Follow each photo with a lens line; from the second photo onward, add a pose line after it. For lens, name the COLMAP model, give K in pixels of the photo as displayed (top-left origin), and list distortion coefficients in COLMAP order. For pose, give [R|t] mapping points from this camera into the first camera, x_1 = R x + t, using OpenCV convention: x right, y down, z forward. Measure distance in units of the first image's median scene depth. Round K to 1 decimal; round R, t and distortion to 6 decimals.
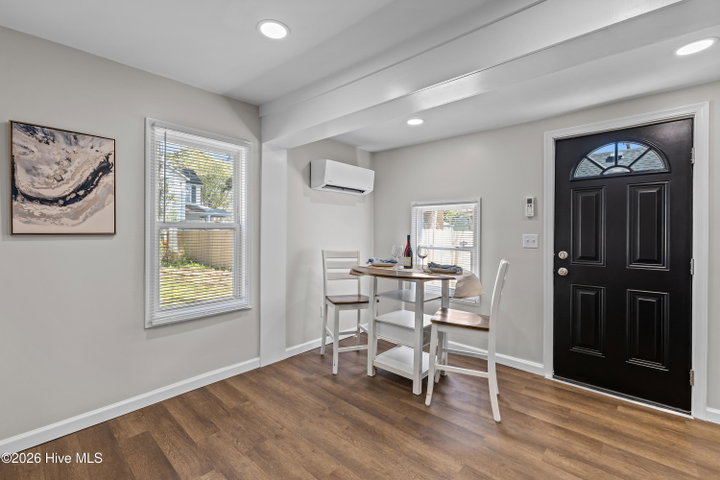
lens RADIAL K [[309.3, 0, 357.9], [0, 309.3, 234.4], [0, 0, 1]] dist [0.002550, 0.000423]
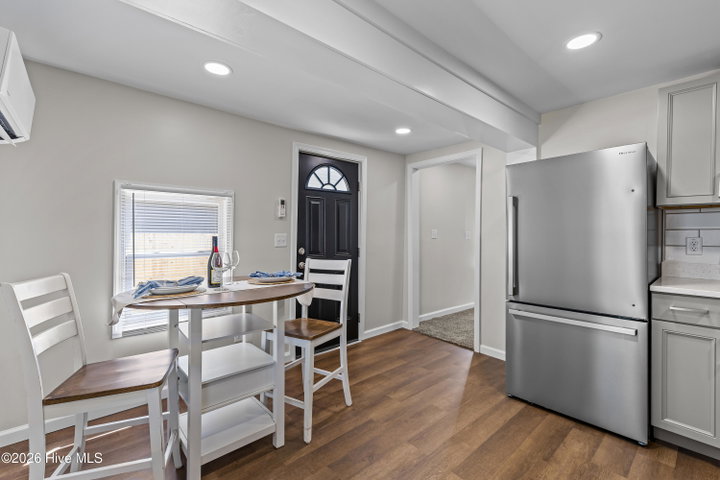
lens RADIAL K [[309.3, 0, 358.0], [0, 309.3, 236.8], [0, 0, 1]] dist [0.002550, 0.000423]
pose [[0.121820, -0.017091, 0.992405, -0.513413], [0.006600, 0.999844, 0.016409, -0.007540], [-0.992530, 0.004551, 0.121914, 0.695397]]
